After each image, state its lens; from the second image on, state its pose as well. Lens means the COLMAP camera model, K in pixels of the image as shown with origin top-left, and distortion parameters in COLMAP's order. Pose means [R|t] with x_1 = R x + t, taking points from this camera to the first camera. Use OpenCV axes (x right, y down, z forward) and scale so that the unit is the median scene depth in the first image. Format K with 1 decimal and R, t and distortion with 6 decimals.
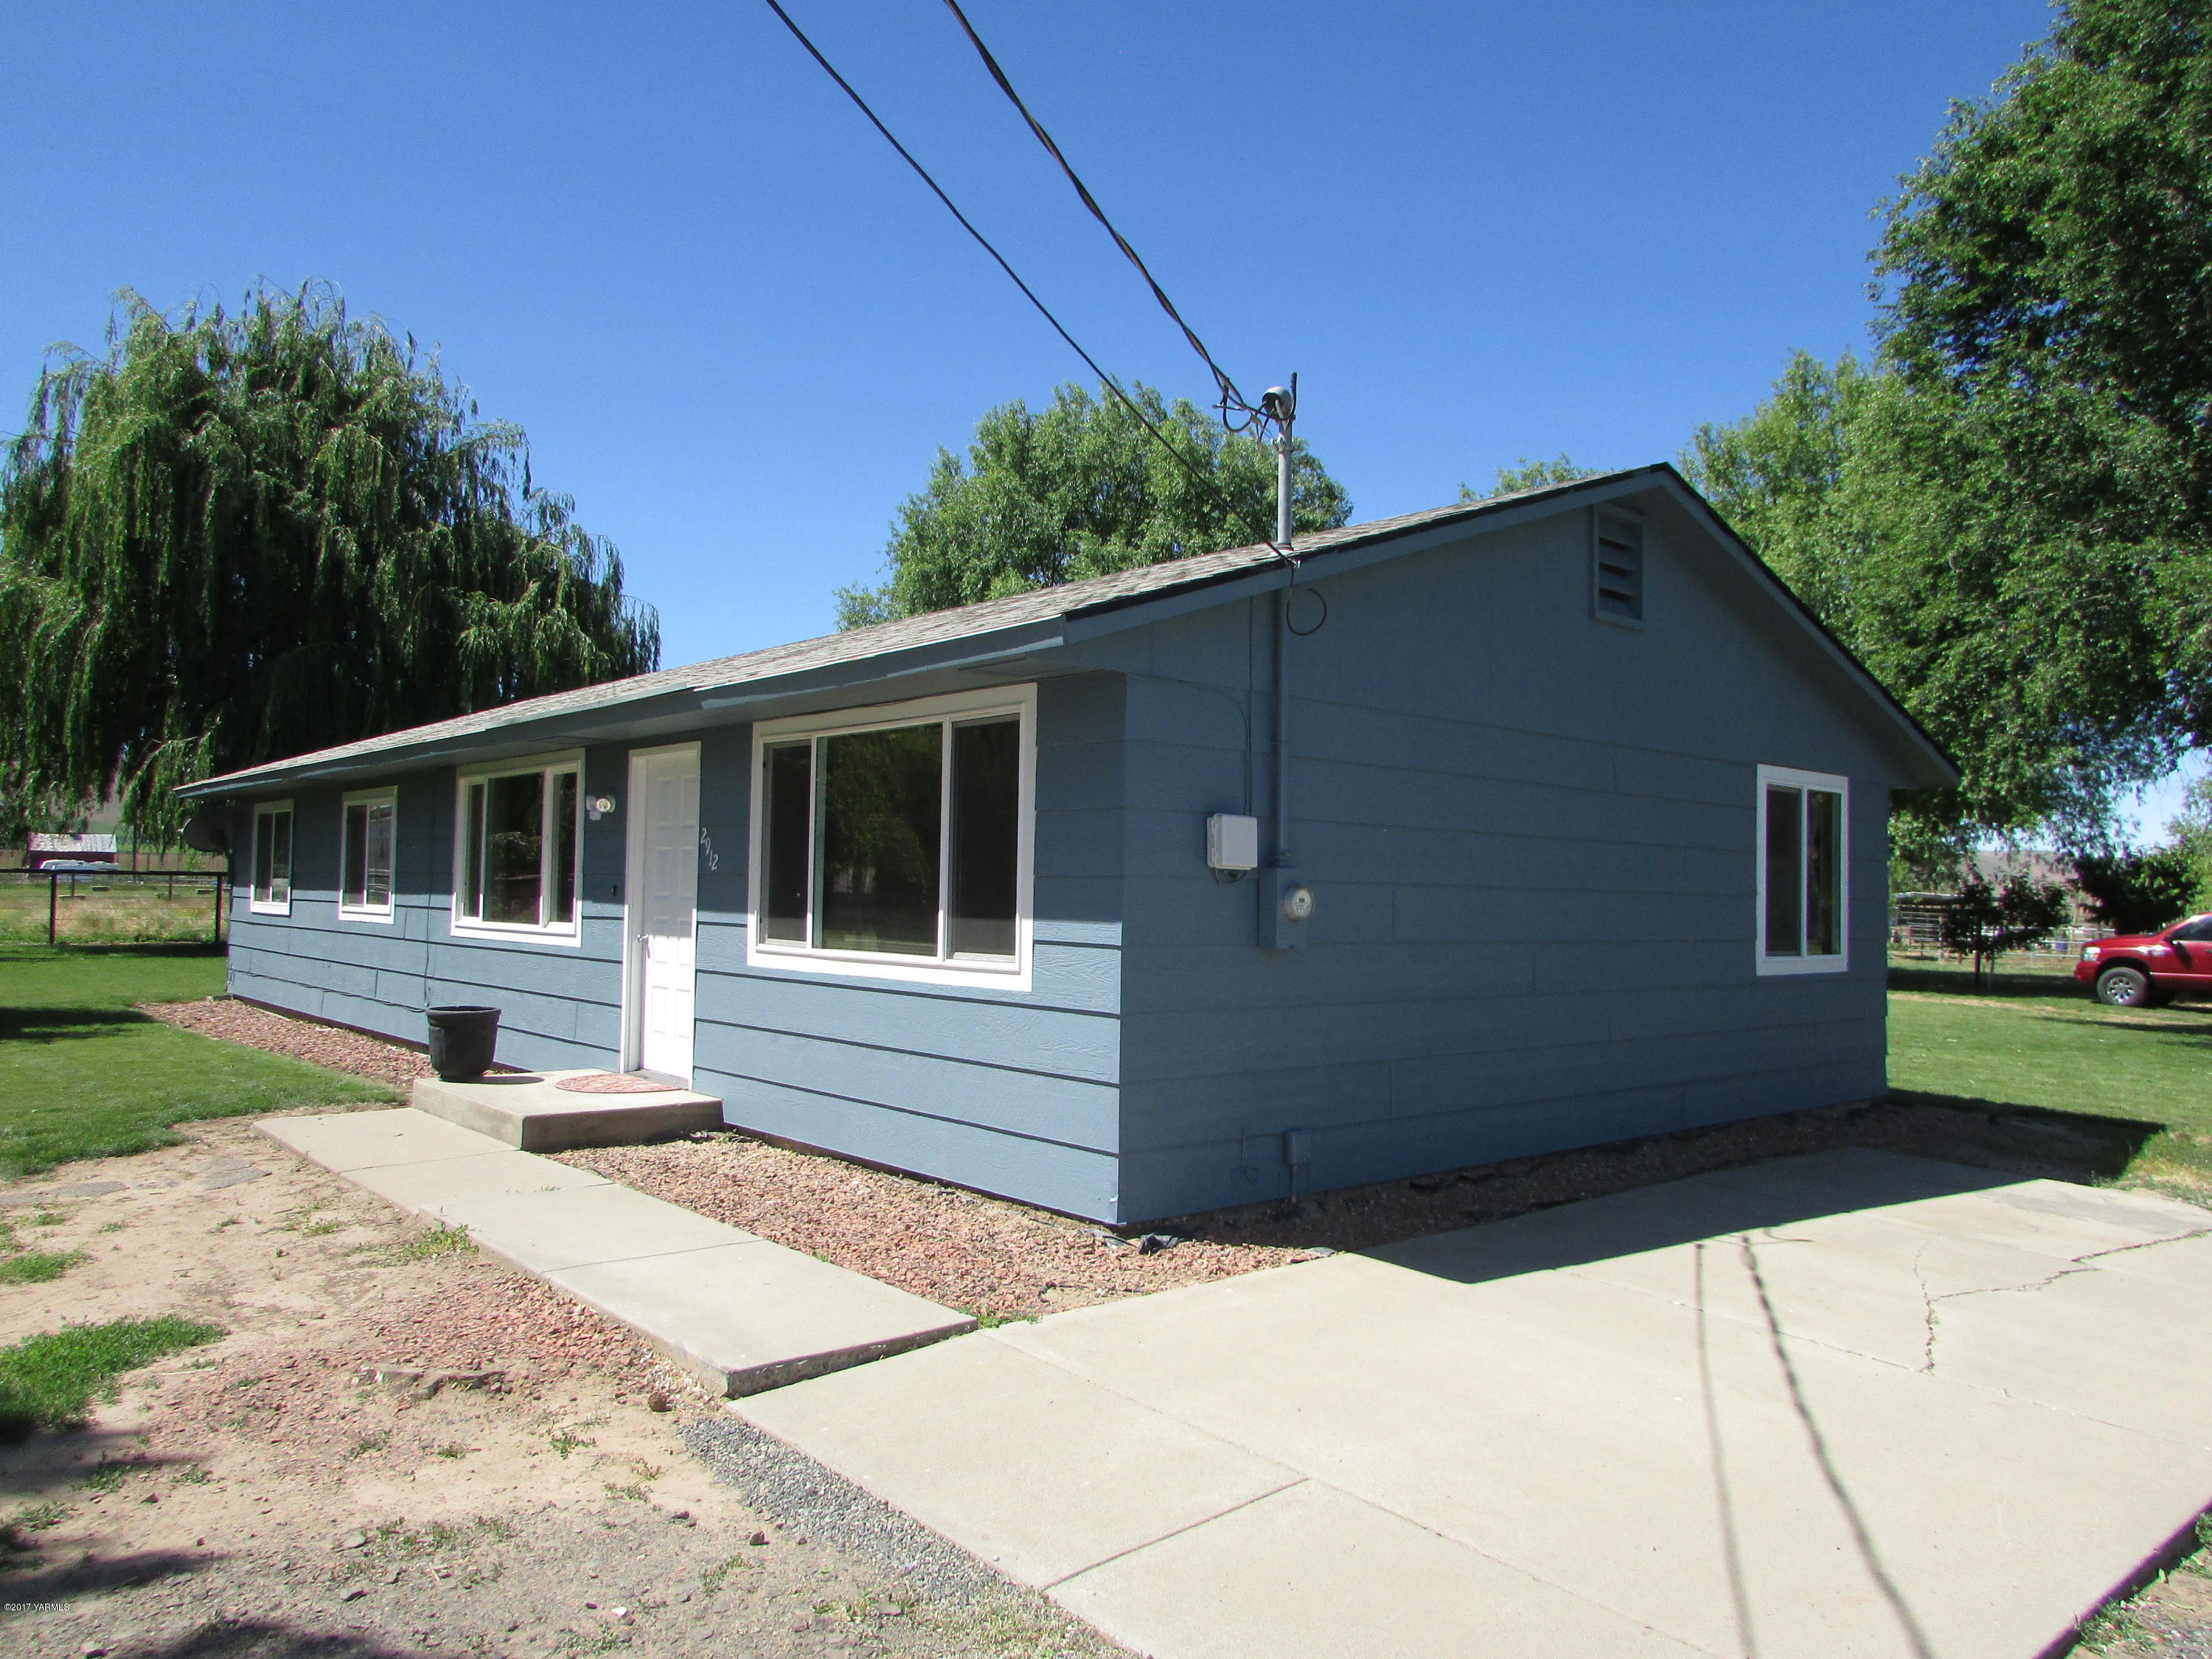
lens RADIAL K [[1579.6, 0, 1157.3], [0, 1579.6, 835.1], [0, 0, 1]] dist [-0.026922, 0.002260]
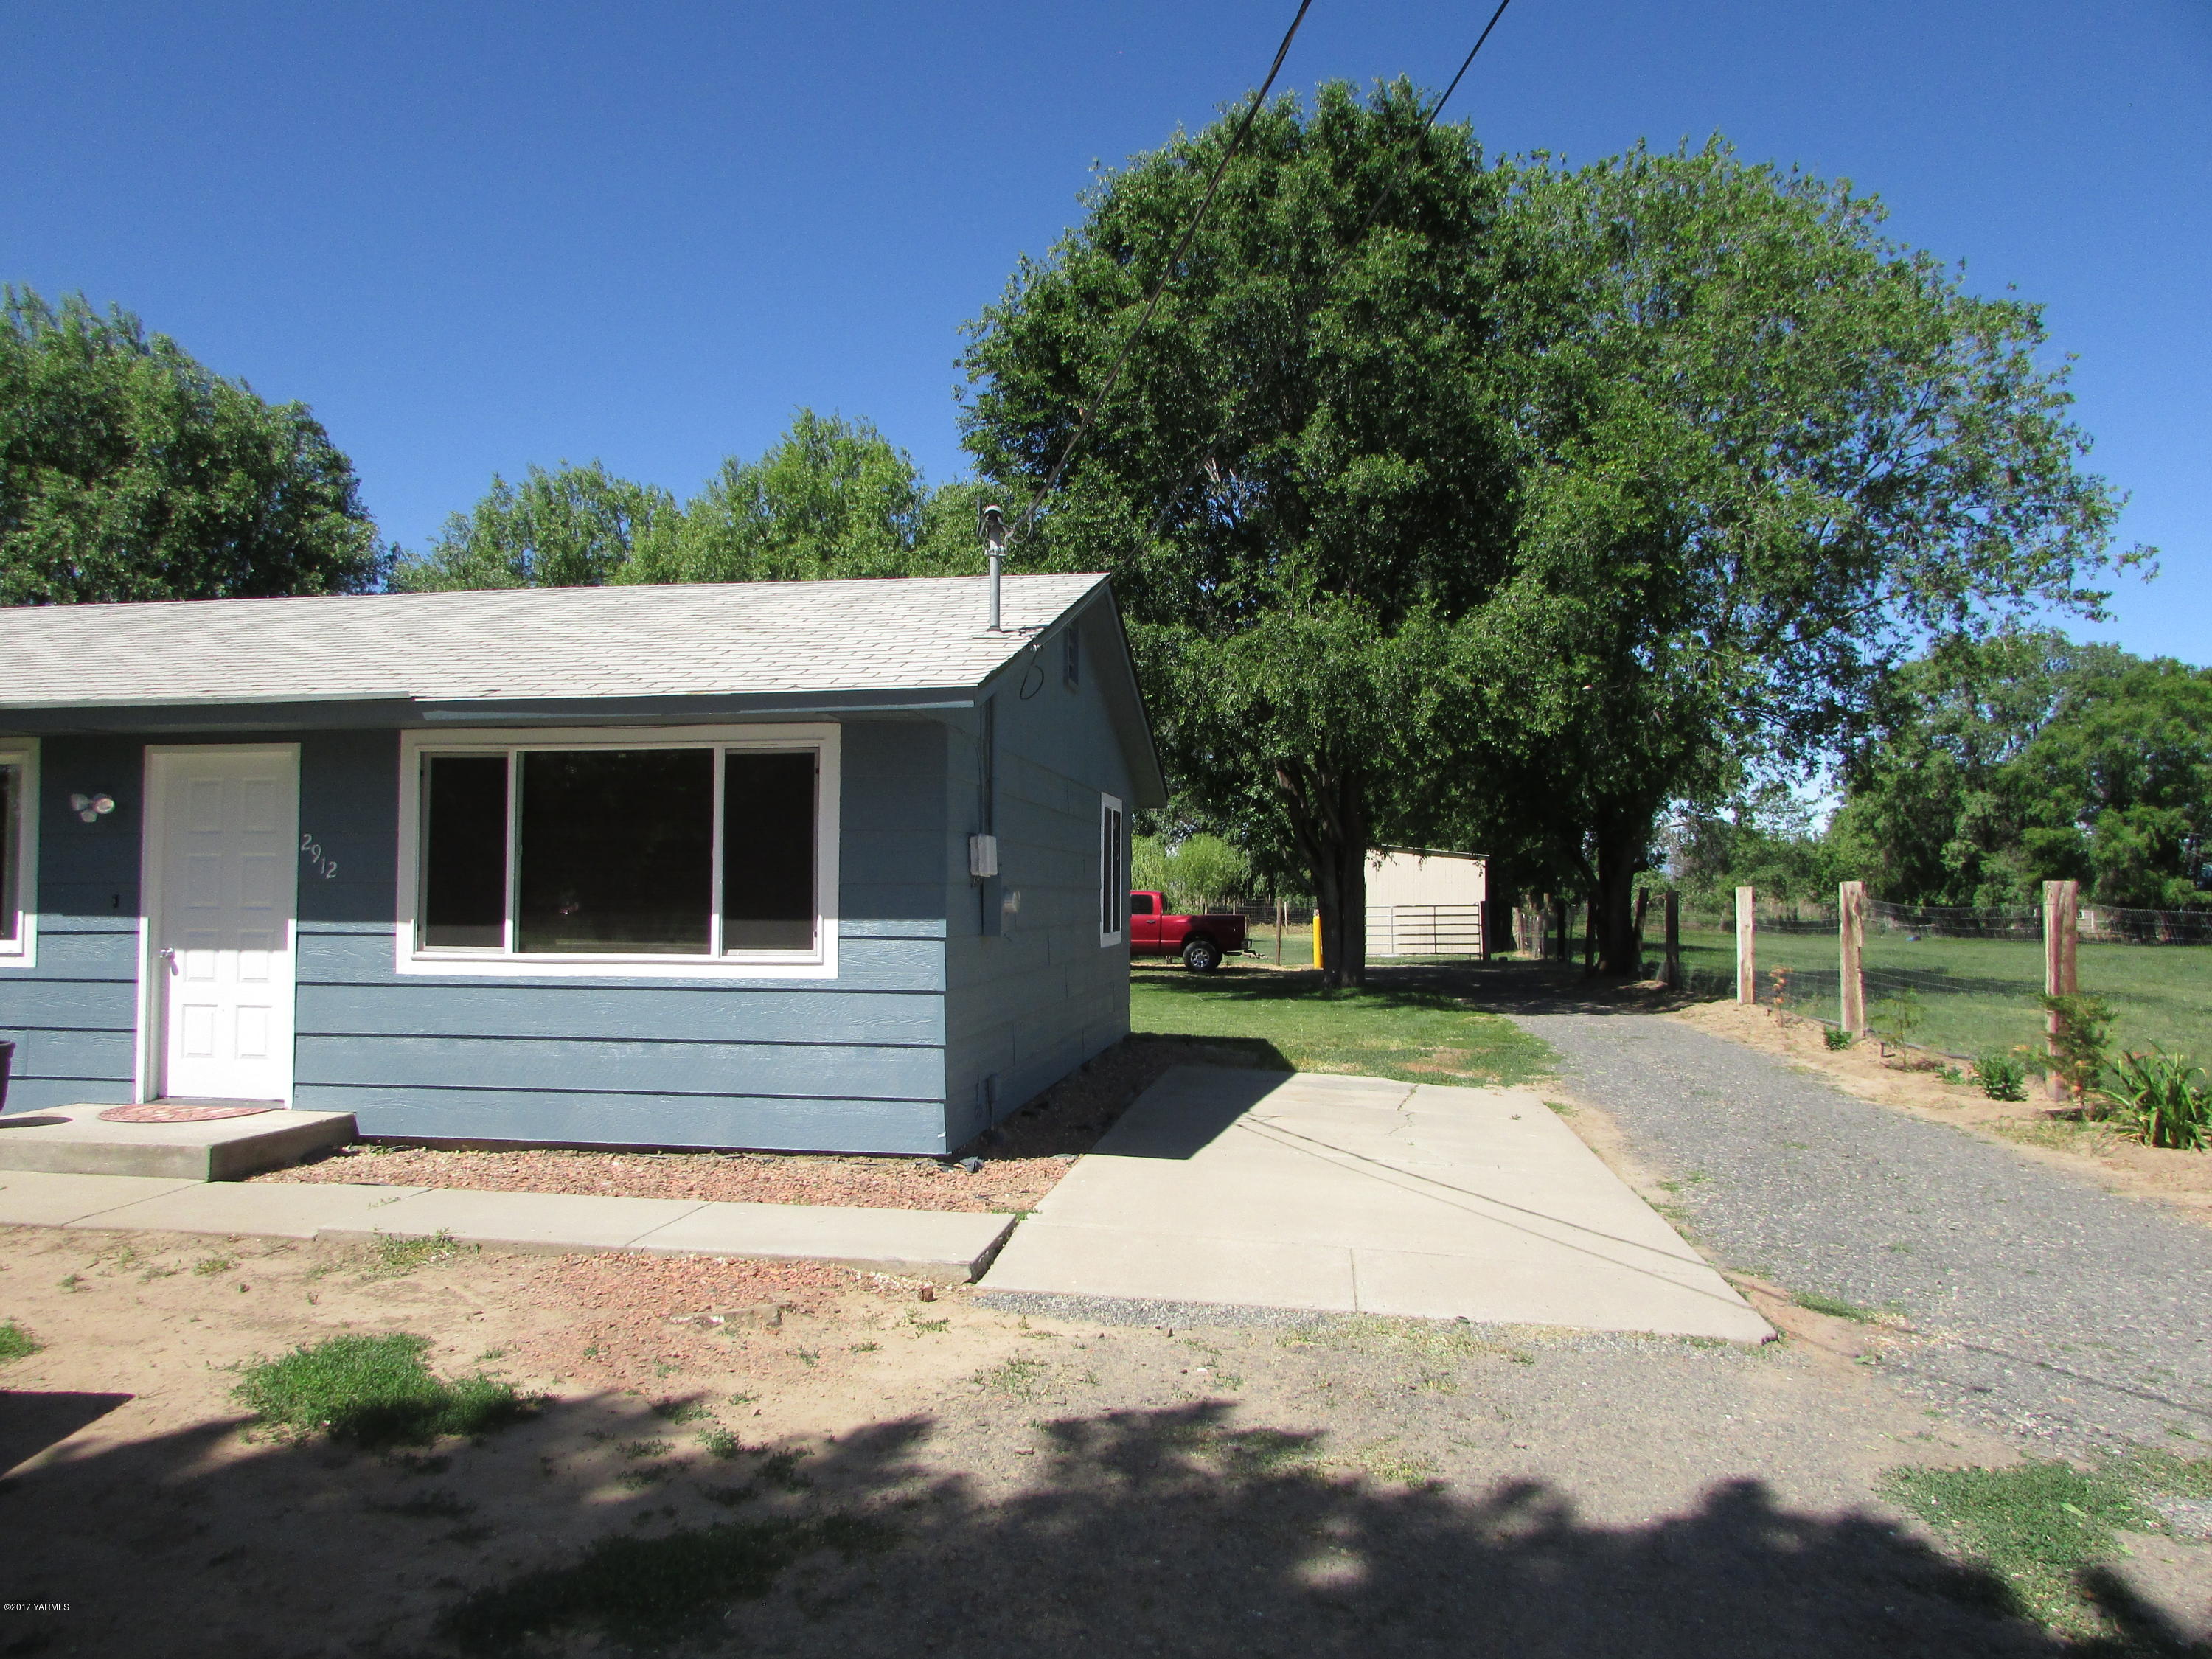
lens RADIAL K [[1554.9, 0, 1140.5], [0, 1554.9, 809.9], [0, 0, 1]] dist [-0.034649, 0.001114]
pose [[0.765700, 0.017943, 0.642947, -0.624851], [-0.010862, 0.999829, -0.014968, -0.013781], [-0.643106, 0.004477, 0.765764, -0.058066]]
